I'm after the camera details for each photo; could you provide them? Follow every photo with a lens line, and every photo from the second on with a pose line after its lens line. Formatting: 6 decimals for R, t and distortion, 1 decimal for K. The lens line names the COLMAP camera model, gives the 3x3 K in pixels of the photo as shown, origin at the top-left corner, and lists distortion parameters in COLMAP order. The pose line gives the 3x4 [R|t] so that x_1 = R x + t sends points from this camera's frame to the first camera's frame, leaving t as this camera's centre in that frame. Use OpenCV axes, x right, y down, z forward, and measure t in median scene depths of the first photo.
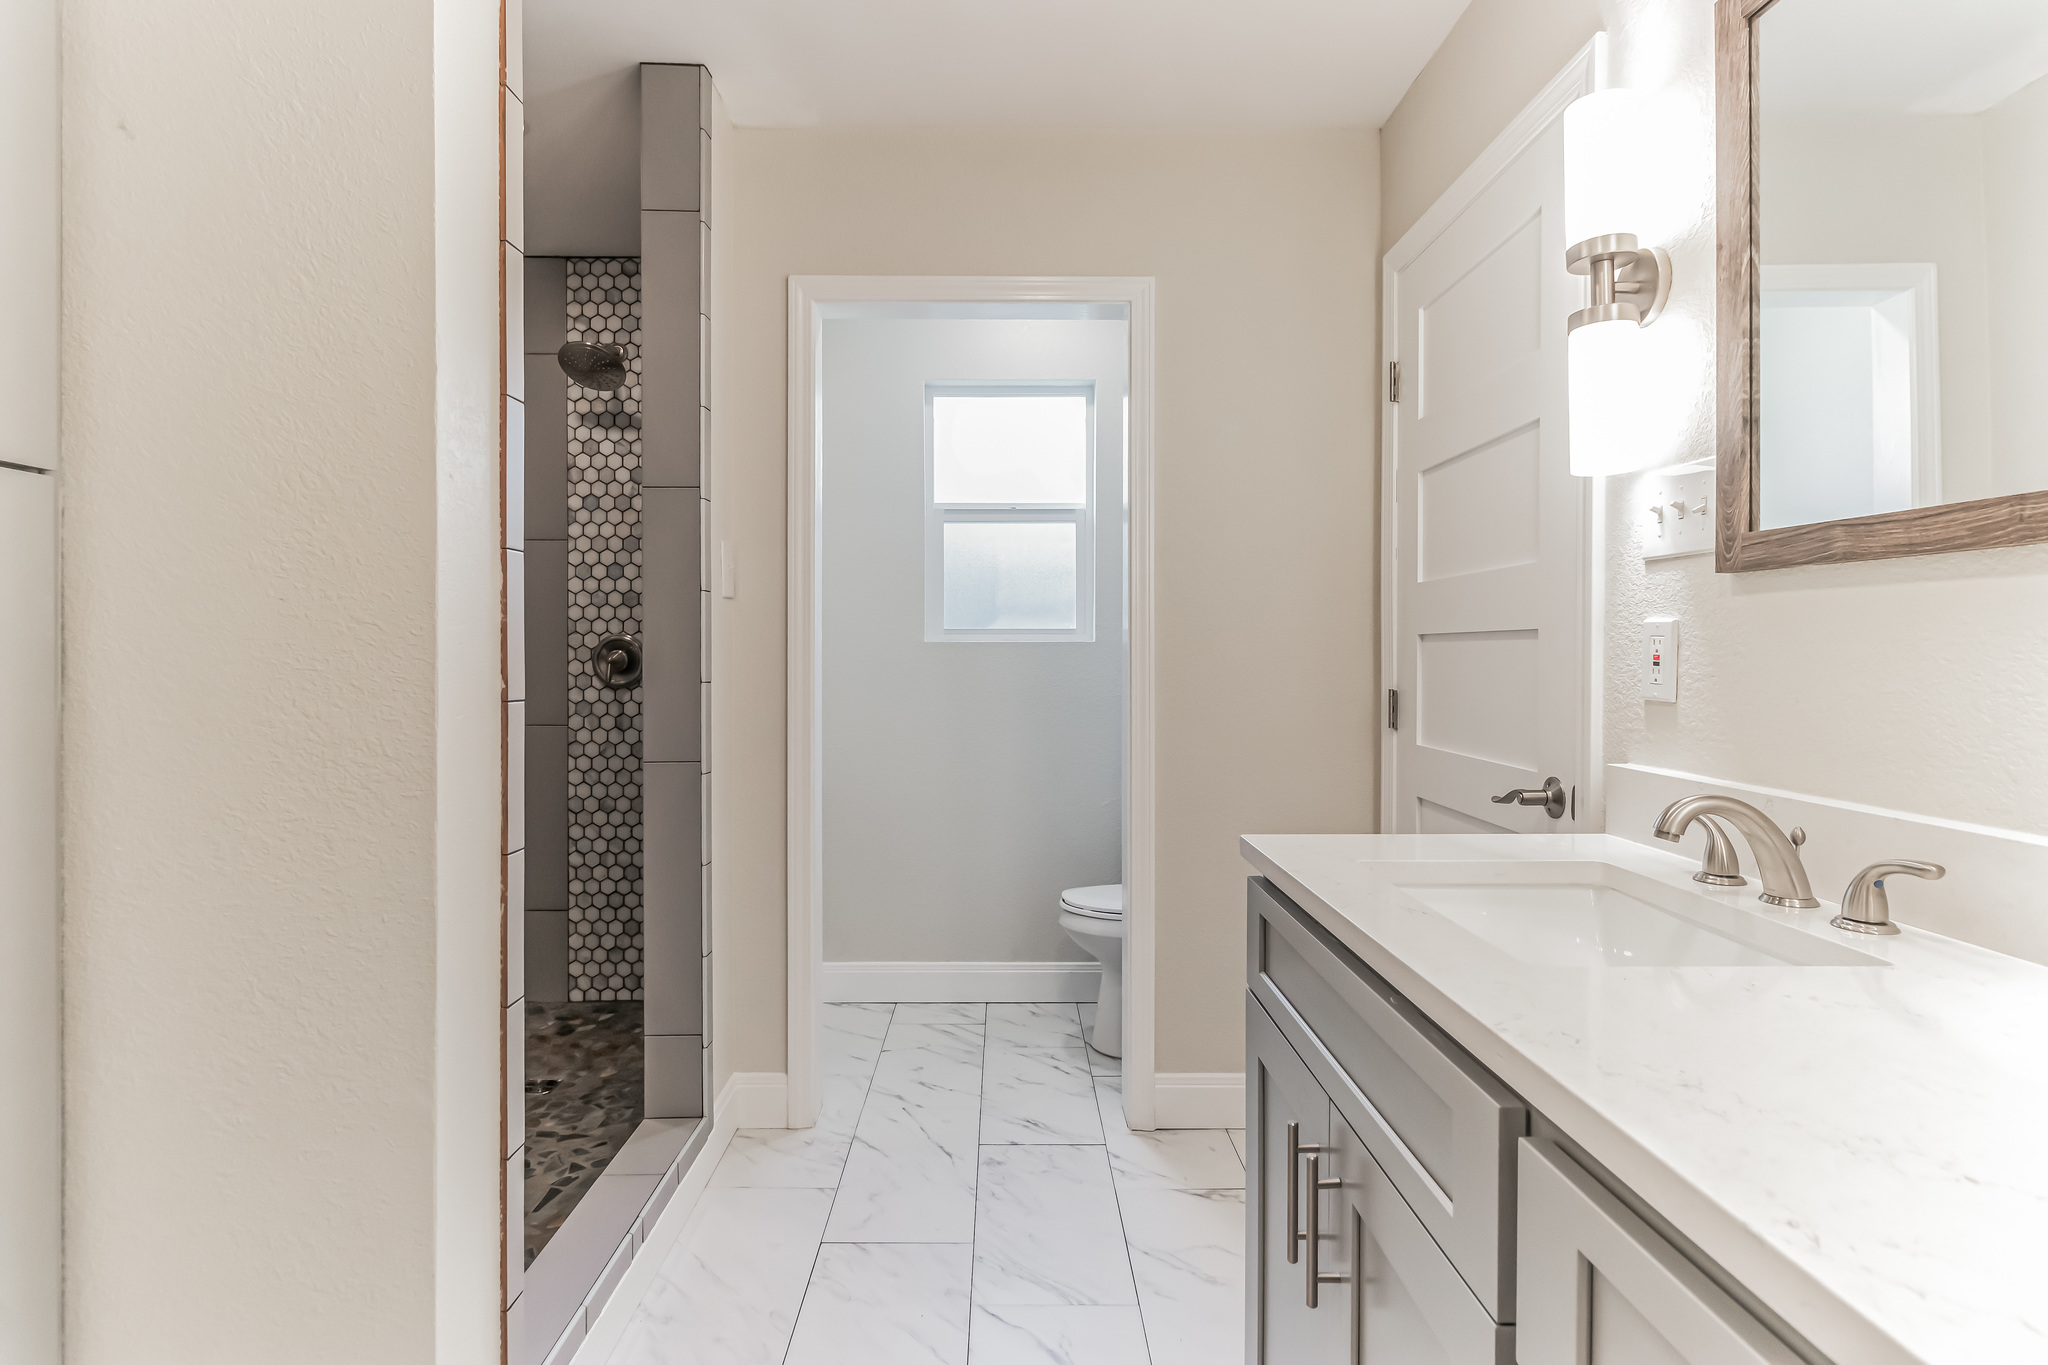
lens RADIAL K [[1045.2, 0, 1021.5], [0, 1045.2, 669.0], [0, 0, 1]] dist [-0.002907, -0.000315]
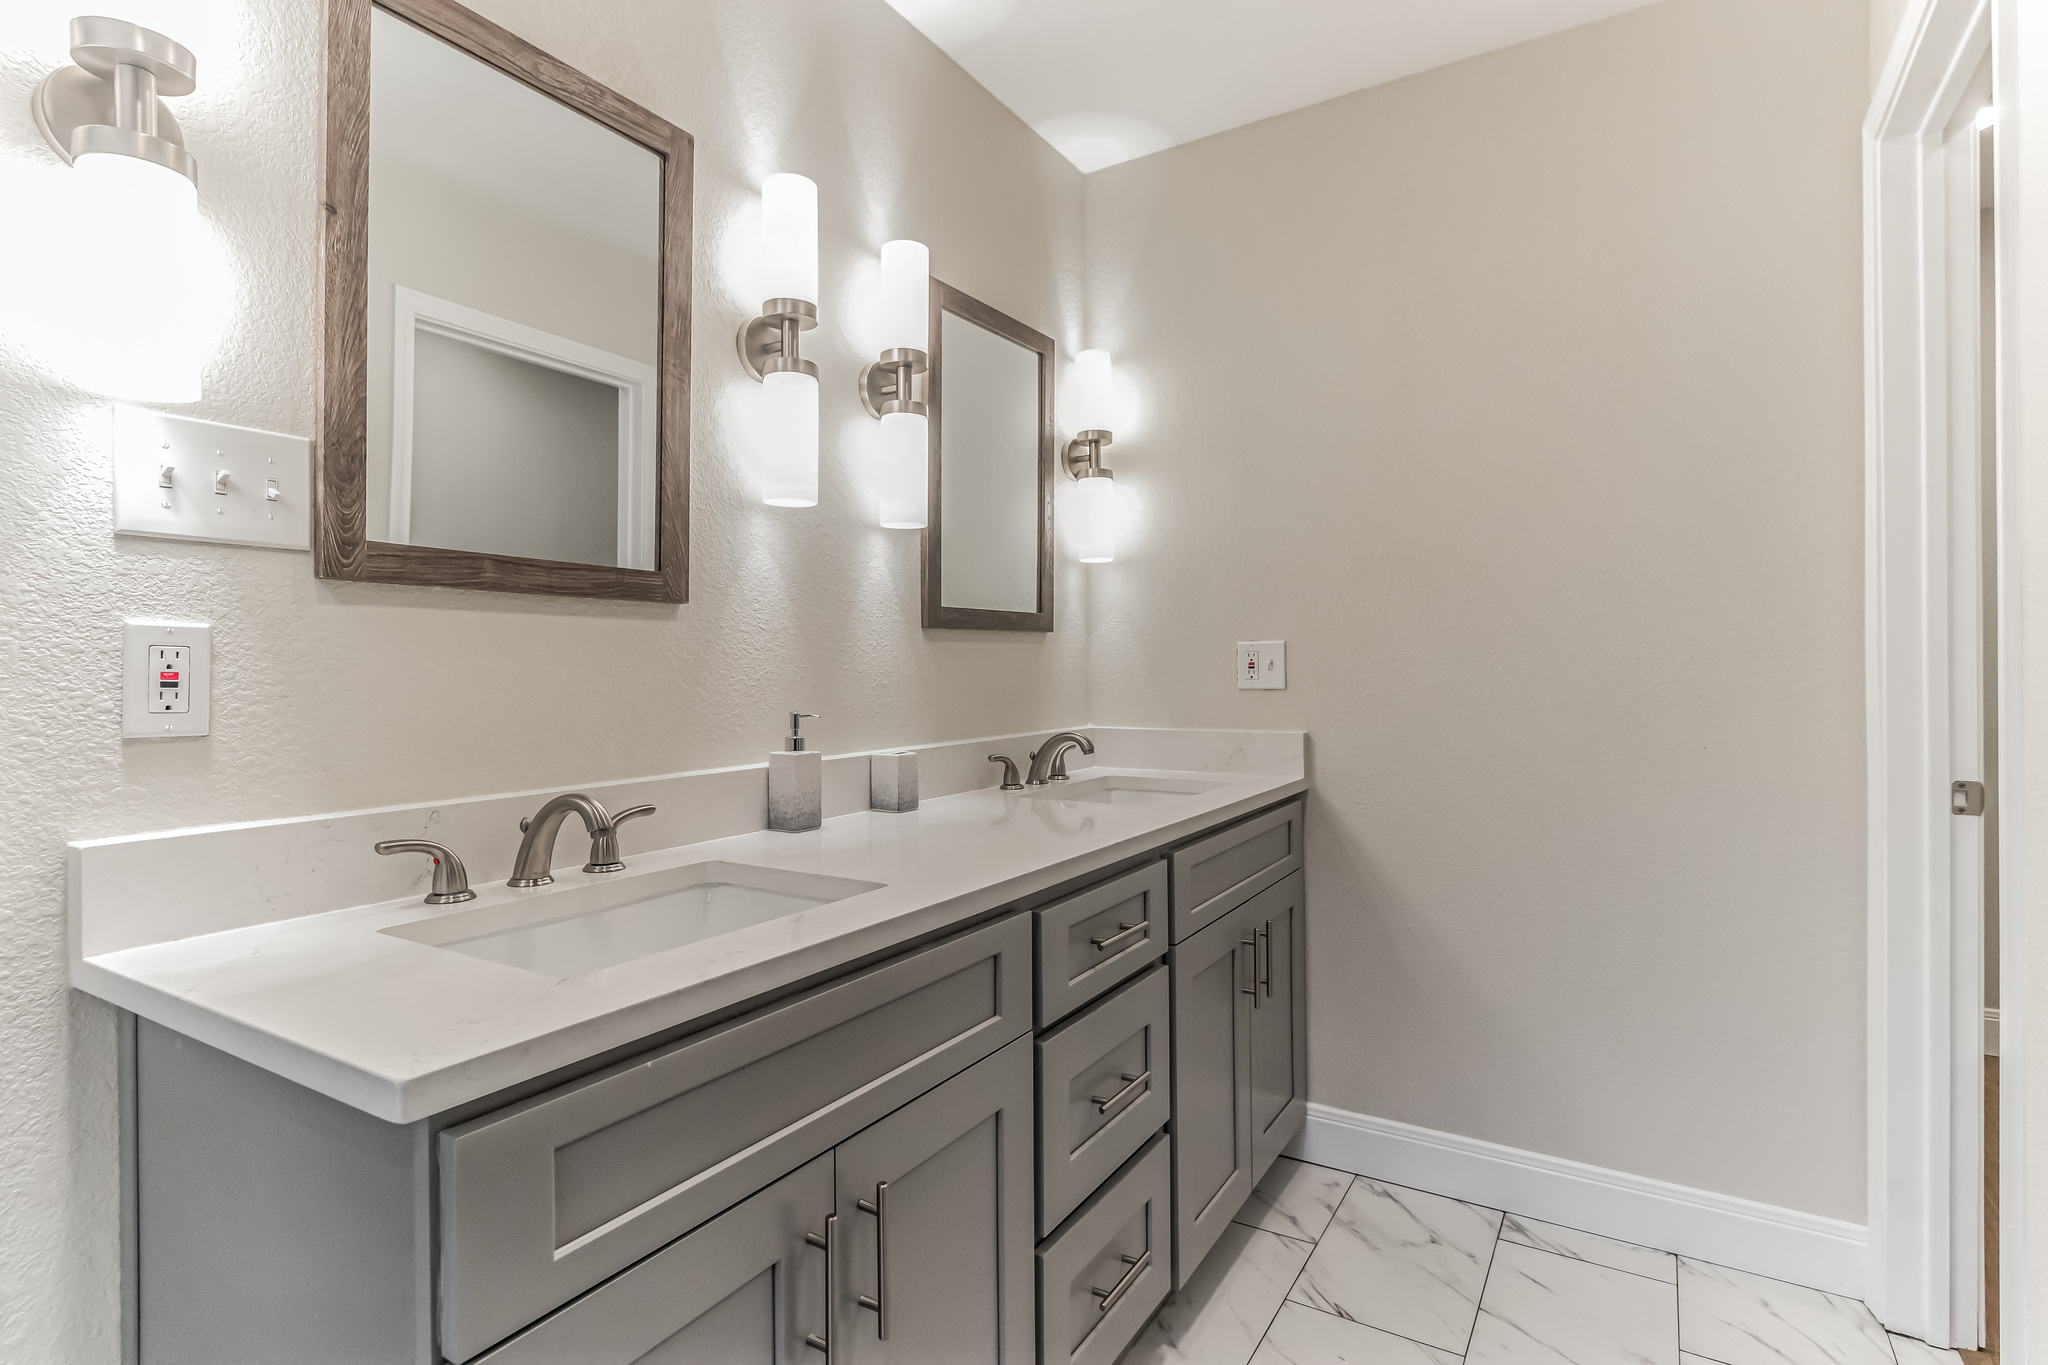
lens RADIAL K [[1045.2, 0, 1023.5], [0, 1045.2, 666.4], [0, 0, 1]] dist [-0.002907, -0.000315]
pose [[-0.841016, 0.003832, 0.540996, -0.276159], [0.012776, 0.999837, 0.012780, -0.019669], [-0.540859, 0.017660, -0.840928, 1.316449]]
